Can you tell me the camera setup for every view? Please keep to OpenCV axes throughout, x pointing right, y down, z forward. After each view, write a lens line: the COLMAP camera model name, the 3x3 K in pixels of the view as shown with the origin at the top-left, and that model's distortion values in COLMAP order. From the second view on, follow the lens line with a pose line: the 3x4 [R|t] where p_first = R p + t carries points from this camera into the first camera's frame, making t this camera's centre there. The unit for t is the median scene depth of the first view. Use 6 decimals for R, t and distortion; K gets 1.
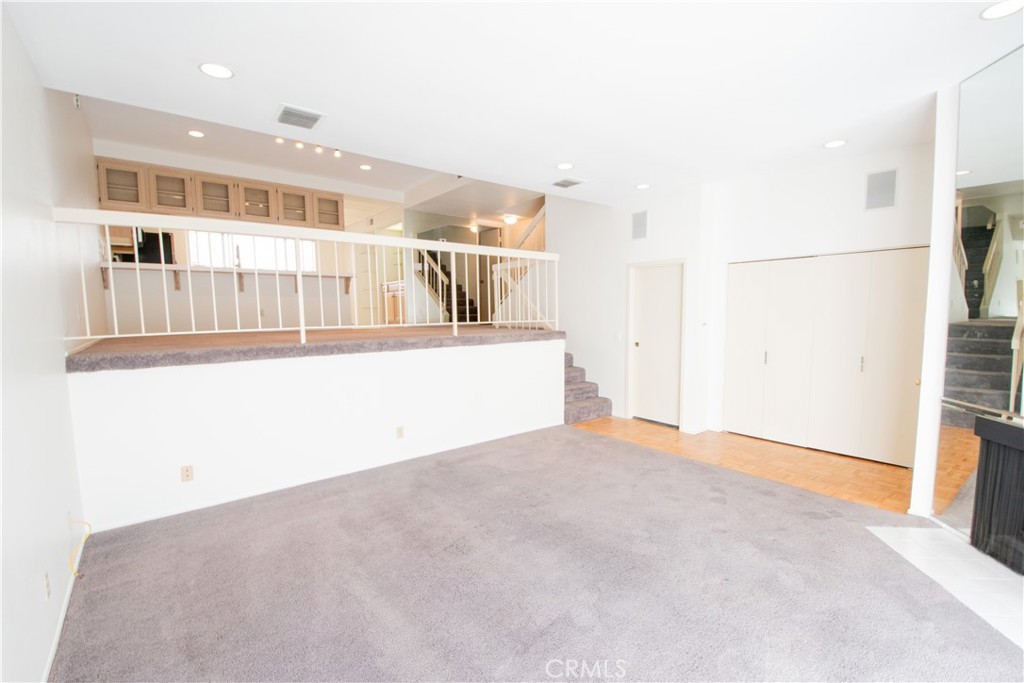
lens RADIAL K [[447.4, 0, 516.9], [0, 447.4, 351.7], [0, 0, 1]] dist [0.010940, -0.017456]
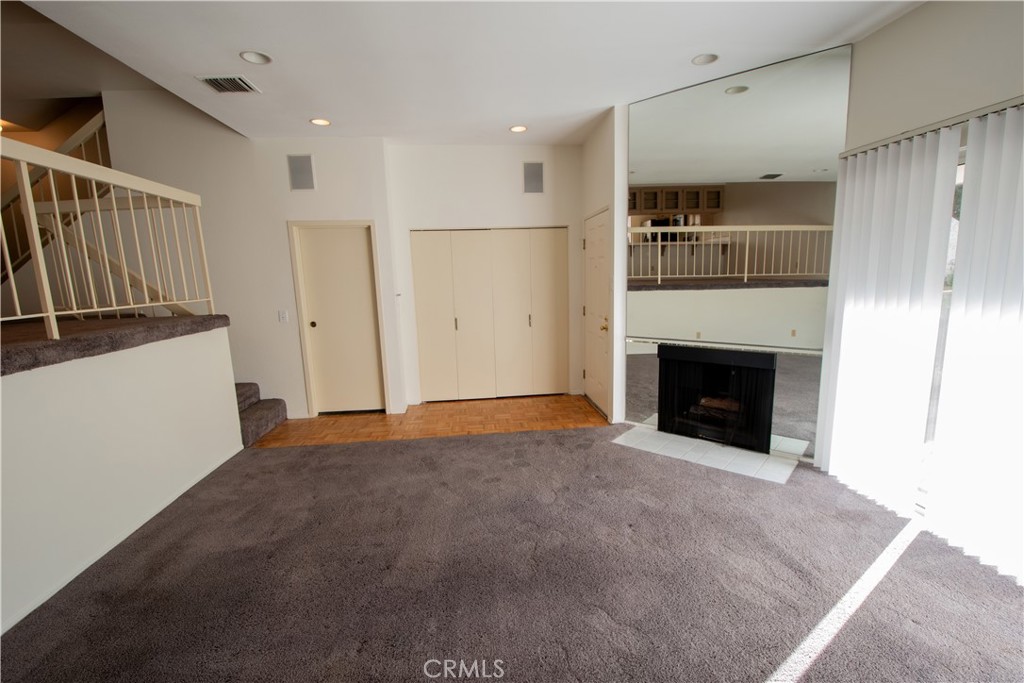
lens RADIAL K [[447.4, 0, 516.9], [0, 447.4, 351.7], [0, 0, 1]] dist [0.010940, -0.017456]
pose [[0.546140, -0.147367, 0.824630, -0.246719], [0.099690, 0.988843, 0.110690, -0.024616], [-0.831741, 0.021755, 0.554738, 0.301028]]
